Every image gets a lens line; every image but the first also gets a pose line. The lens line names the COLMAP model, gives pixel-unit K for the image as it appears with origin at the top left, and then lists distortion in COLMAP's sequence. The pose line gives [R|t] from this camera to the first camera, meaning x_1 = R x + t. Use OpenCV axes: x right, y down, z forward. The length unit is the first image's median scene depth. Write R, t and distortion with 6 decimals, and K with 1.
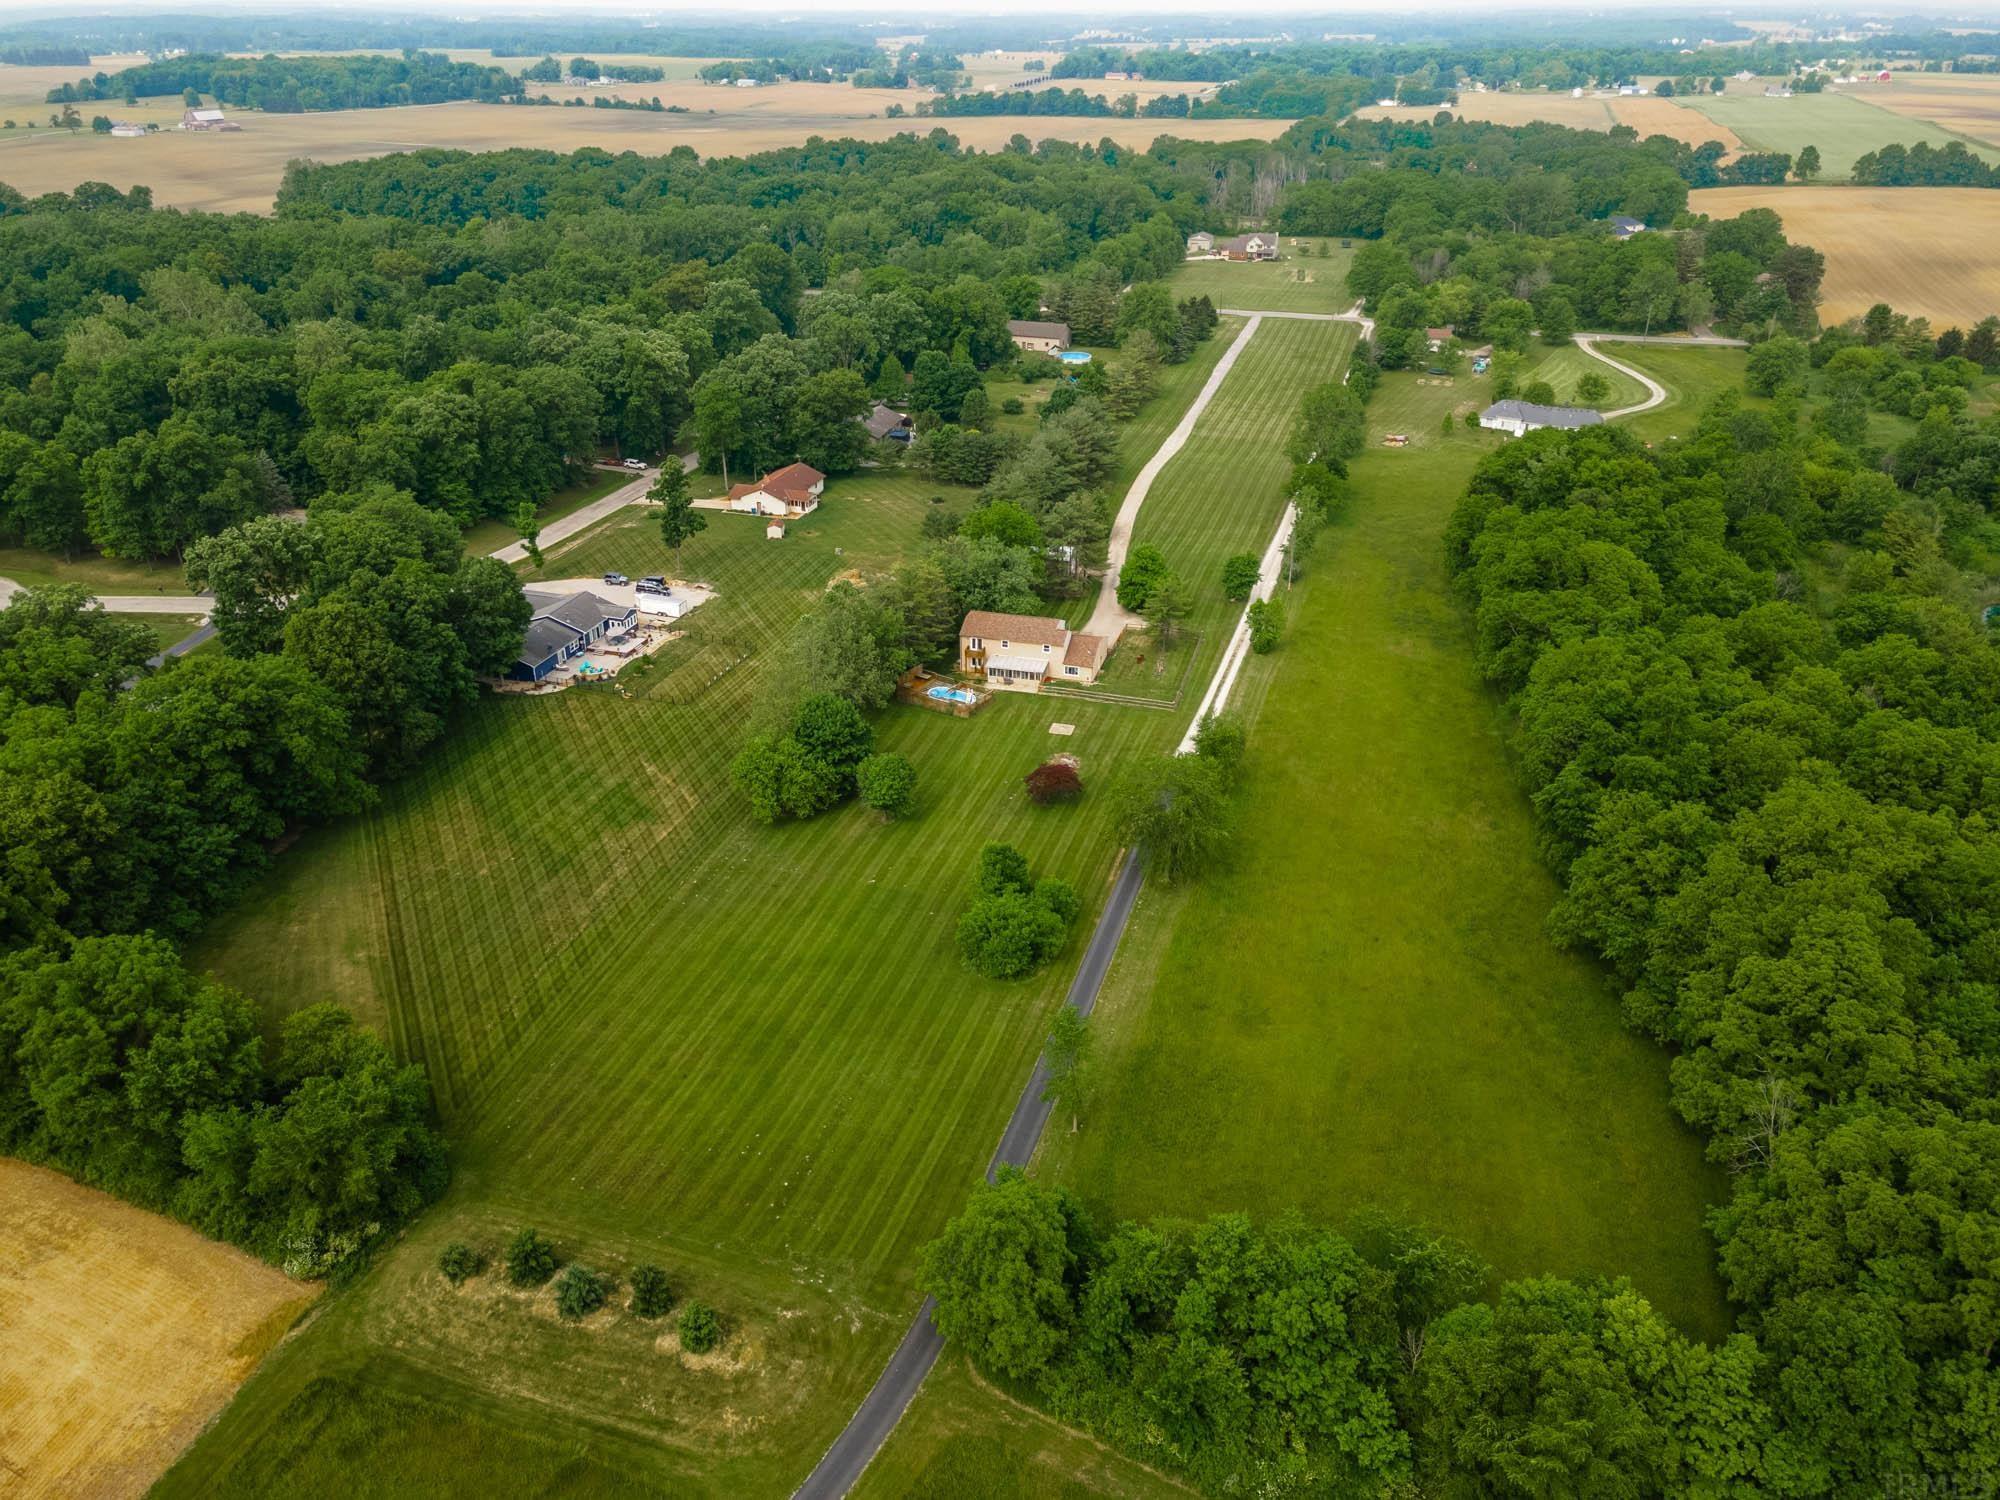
lens RADIAL K [[1455.1, 0, 996.9], [0, 1455.1, 745.1], [0, 0, 1]] dist [0.028887, 0.030118]
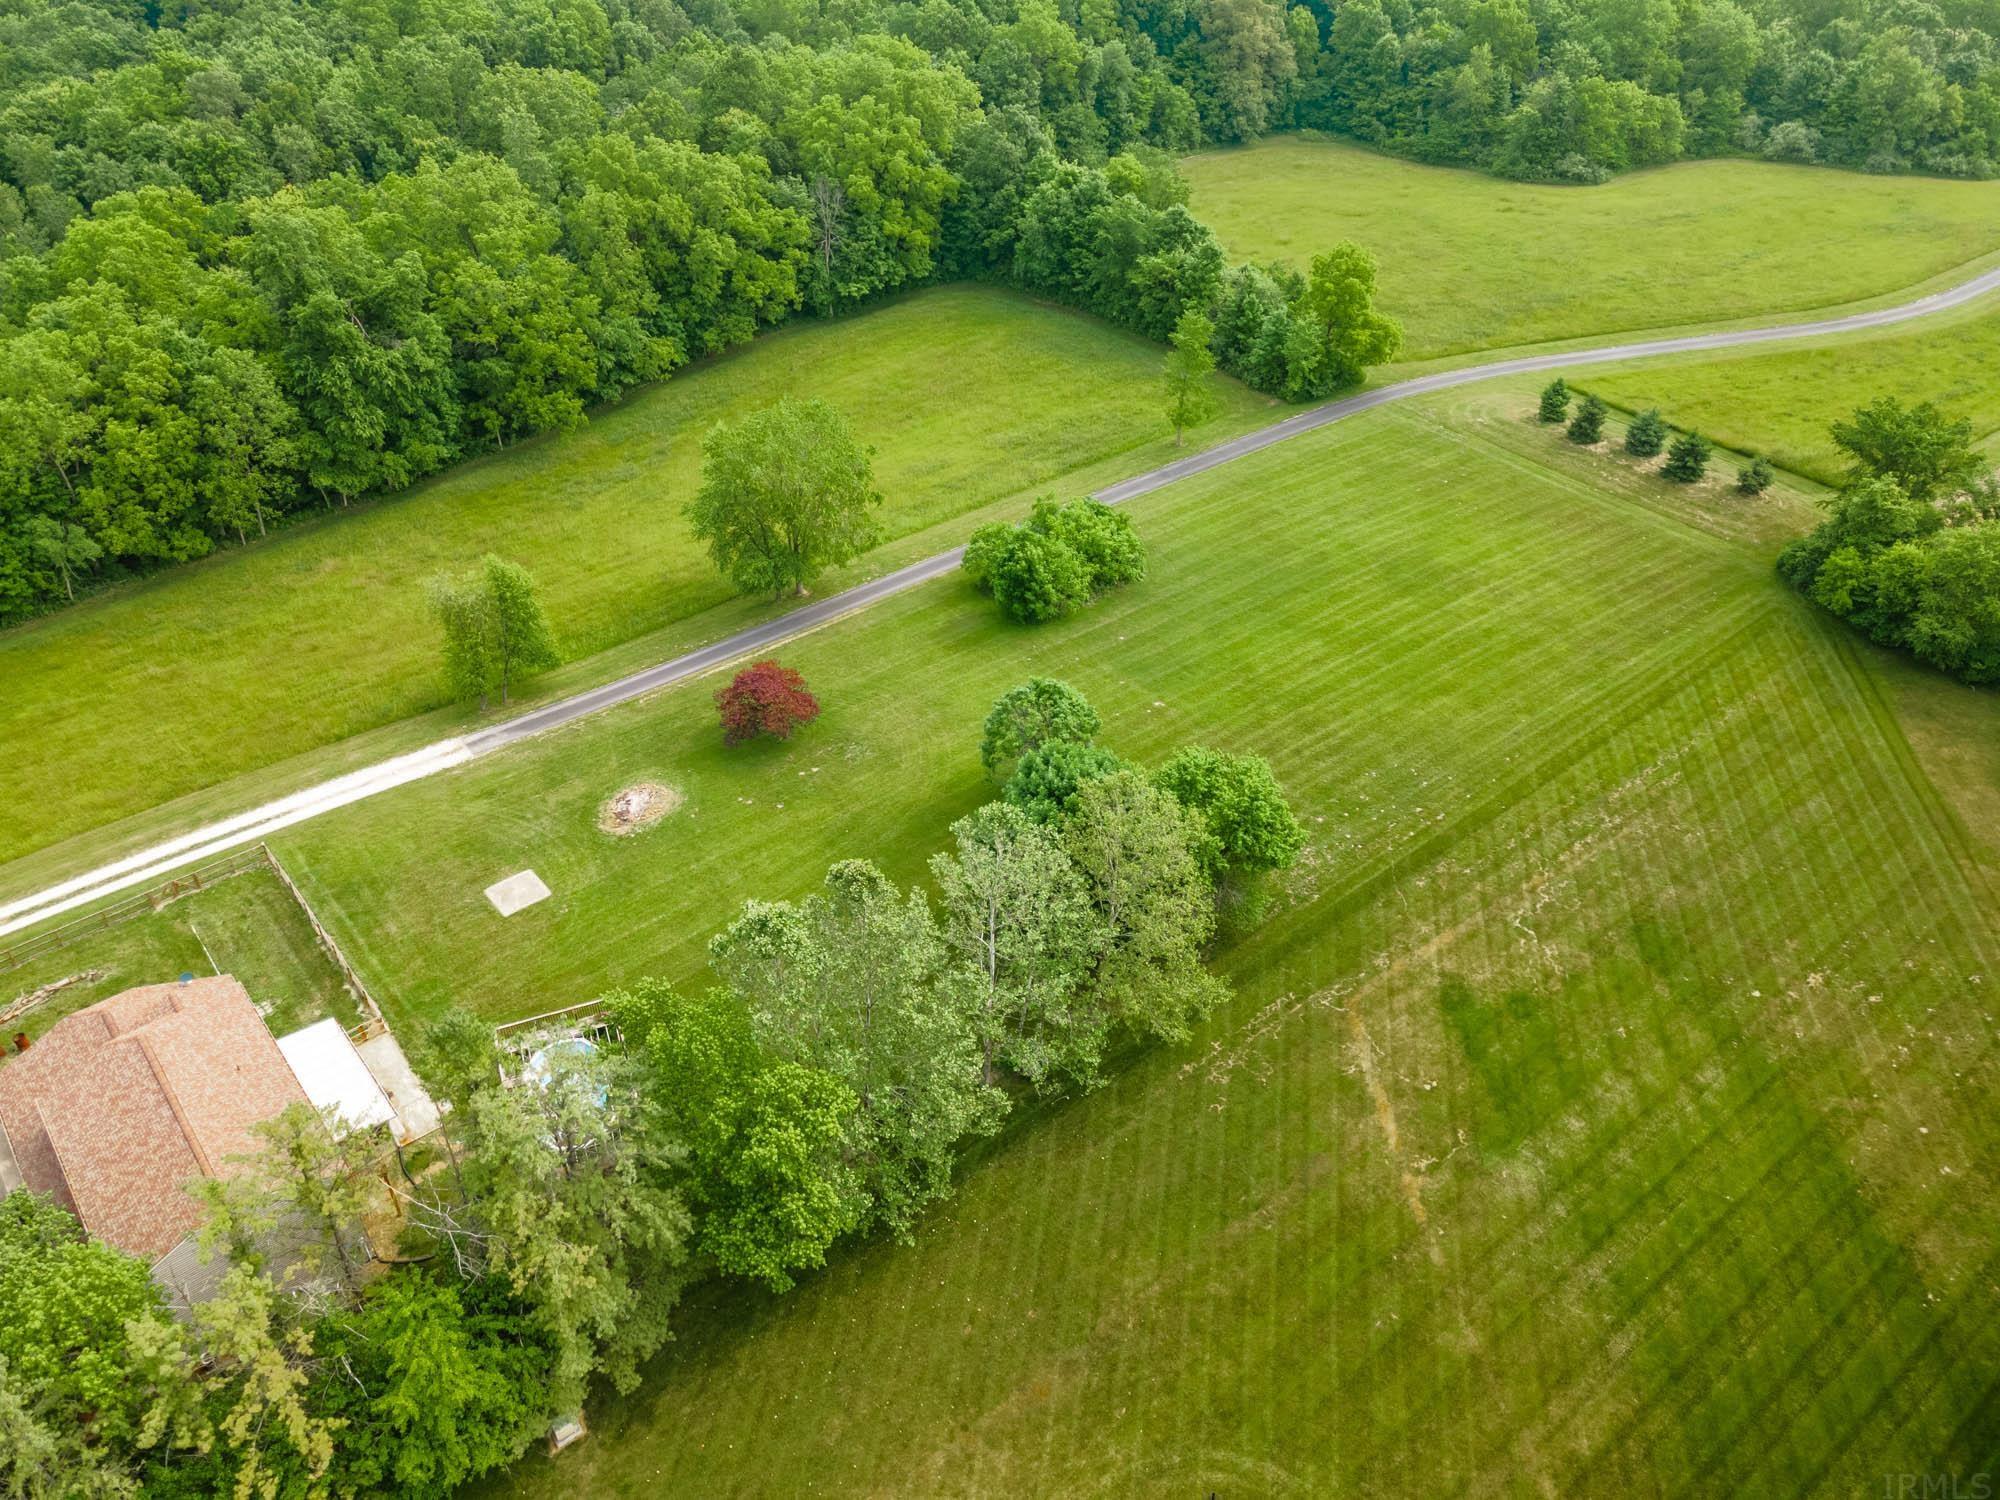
lens RADIAL K [[1438.9, 0, 998.2], [0, 1438.9, 750.9], [0, 0, 1]] dist [0.048494, -0.003821]
pose [[-0.818258, -0.338849, 0.464366, -0.241624], [0.267306, 0.490873, 0.829211, -0.324993], [-0.508922, 0.802636, -0.311084, 0.911216]]
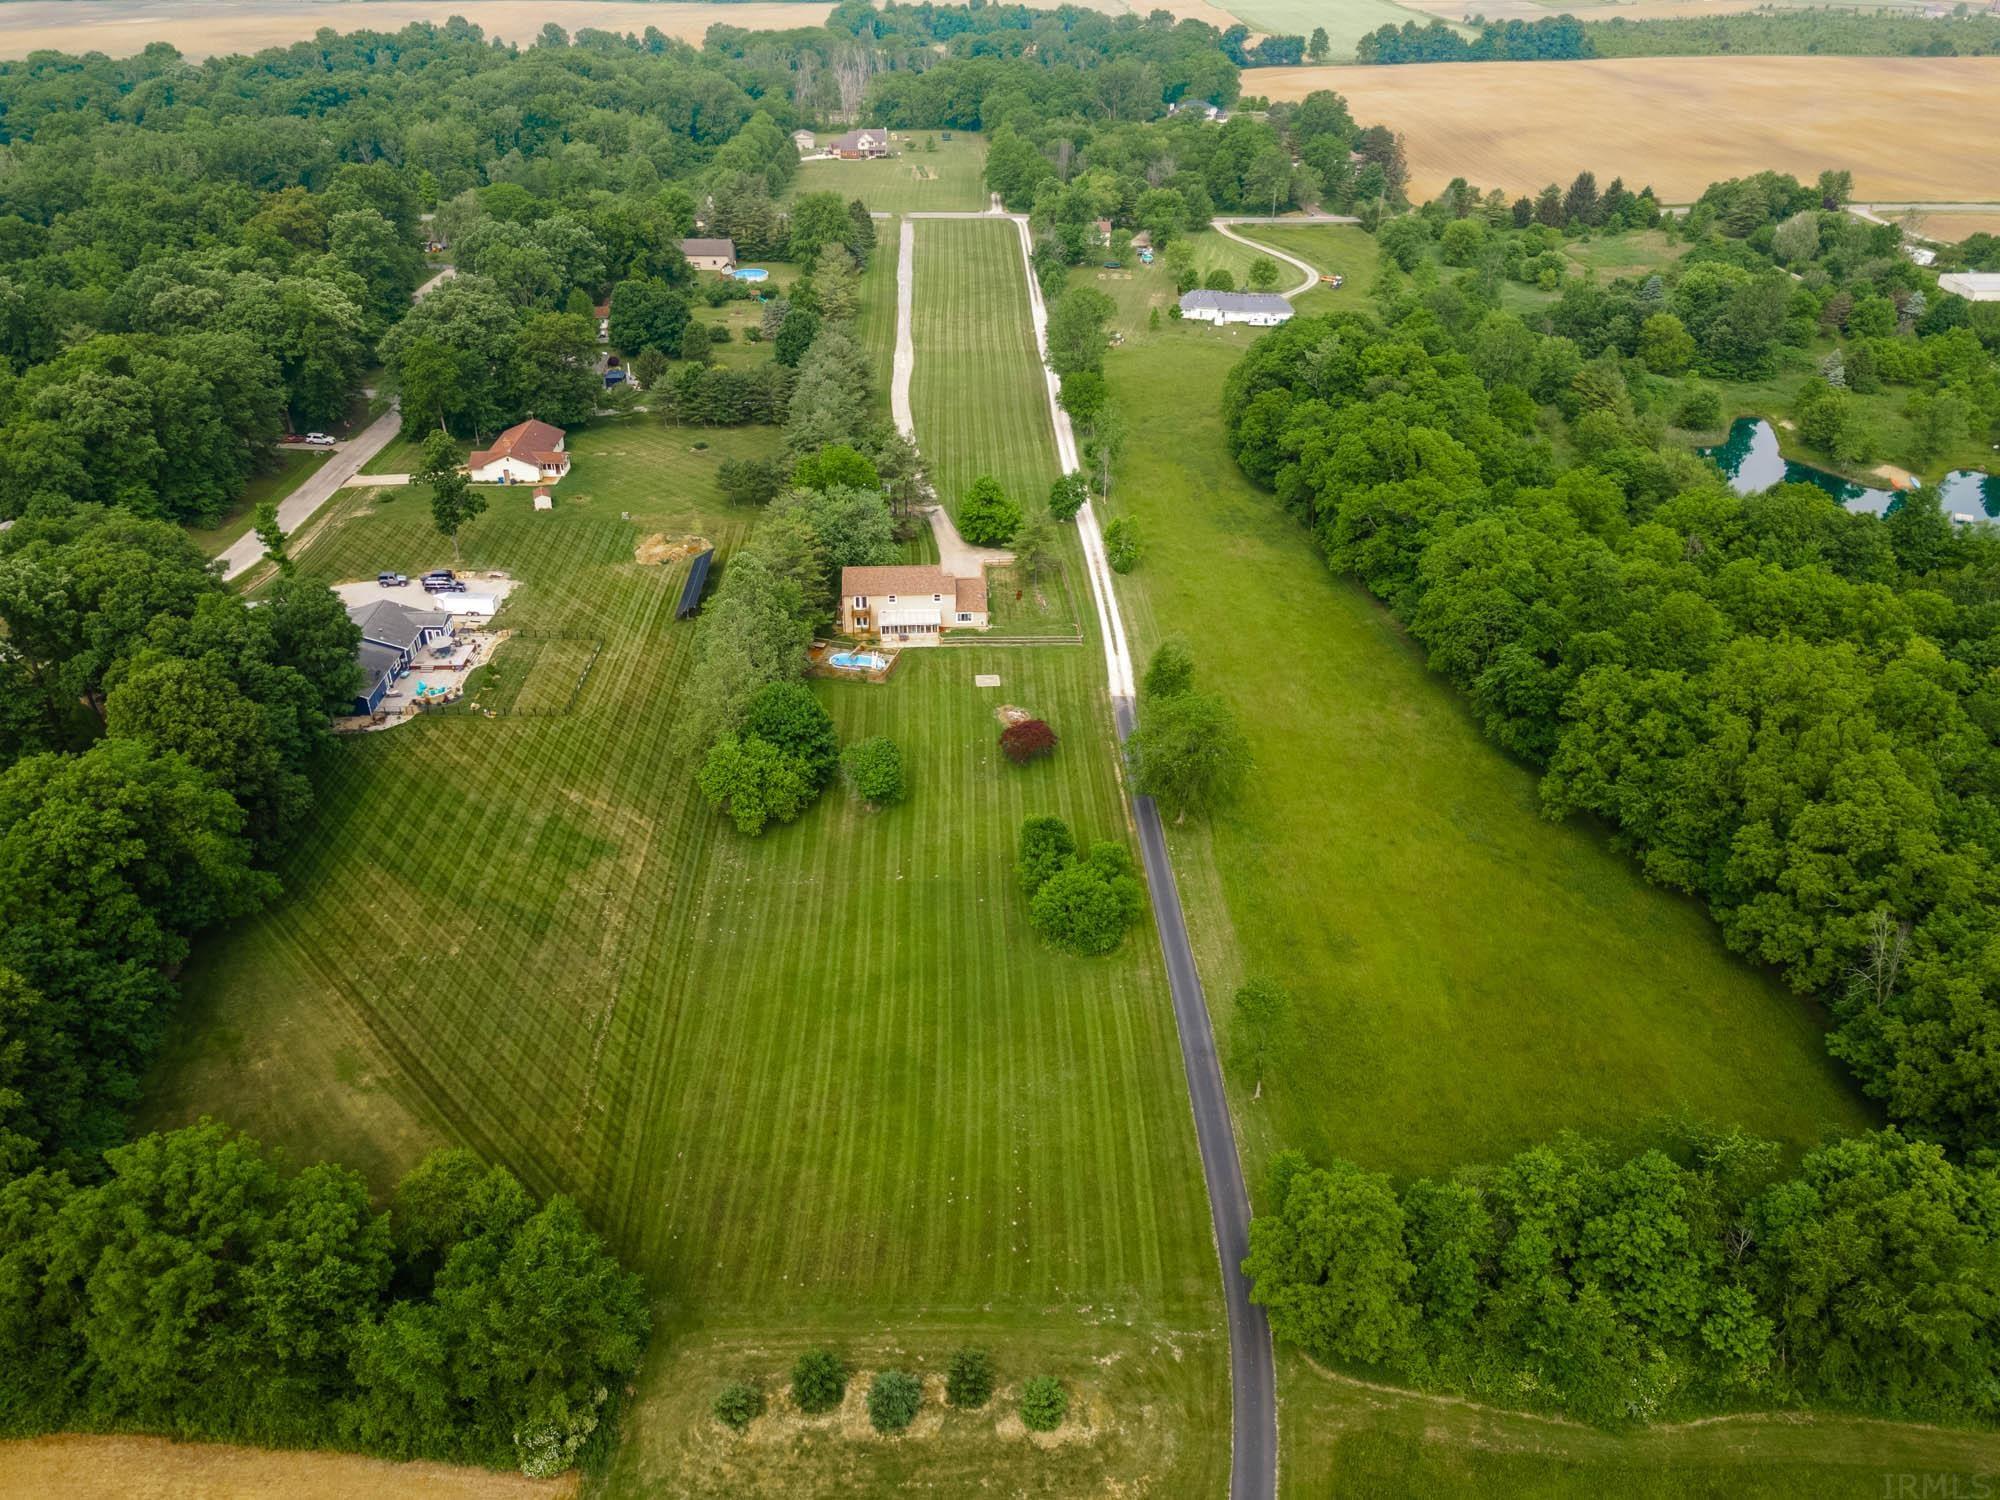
lens RADIAL K [[1455.1, 0, 996.9], [0, 1455.1, 745.1], [0, 0, 1]] dist [0.028887, 0.030118]
pose [[0.946814, -0.160465, 0.278917, -0.199344], [0.141780, 0.986150, 0.086058, -0.045089], [-0.288863, -0.041936, 0.956452, 0.066768]]
